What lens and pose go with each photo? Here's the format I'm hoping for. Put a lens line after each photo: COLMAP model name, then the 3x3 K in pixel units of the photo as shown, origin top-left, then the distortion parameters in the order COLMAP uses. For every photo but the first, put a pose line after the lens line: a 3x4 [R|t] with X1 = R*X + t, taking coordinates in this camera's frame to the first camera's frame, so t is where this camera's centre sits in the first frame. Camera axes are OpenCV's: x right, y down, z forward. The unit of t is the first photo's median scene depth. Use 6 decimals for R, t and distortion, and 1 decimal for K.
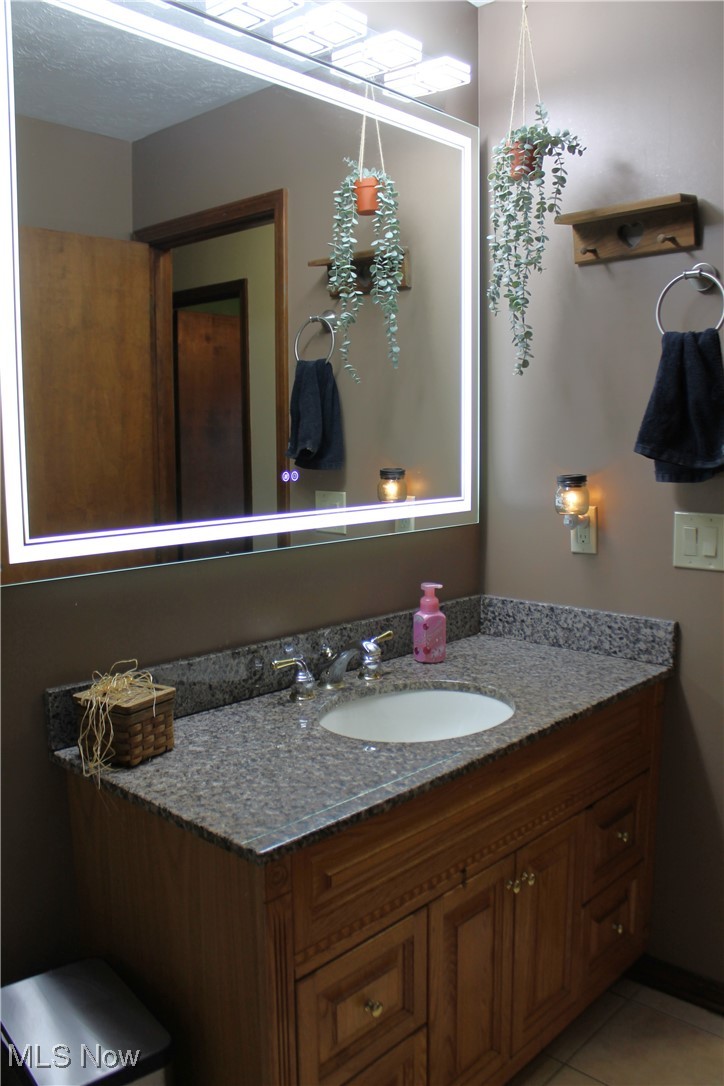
lens RADIAL K [[924.8, 0, 362.5], [0, 924.8, 543.2], [0, 0, 1]] dist [-0.139614, 0.100592]
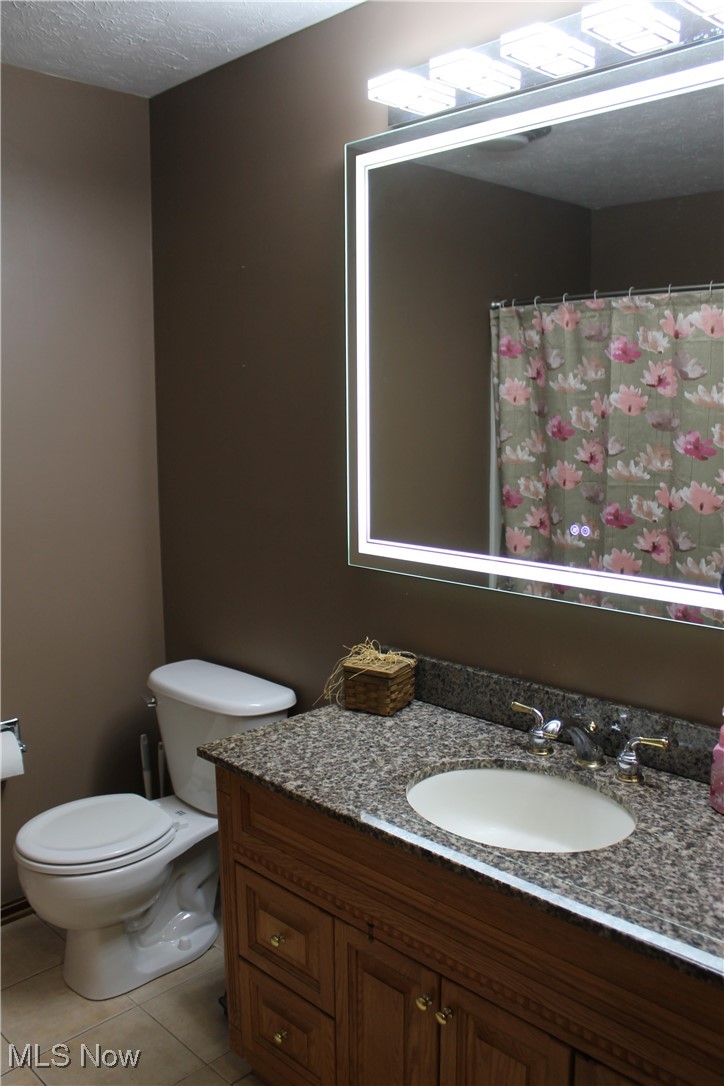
lens RADIAL K [[924.8, 0, 362.2], [0, 924.8, 542.9], [0, 0, 1]] dist [-0.139614, 0.100592]
pose [[-0.054398, 0.153708, -0.986618, 1.056048], [-0.108809, 0.981284, 0.158876, -0.225158], [0.992573, 0.115996, -0.036655, 0.981001]]
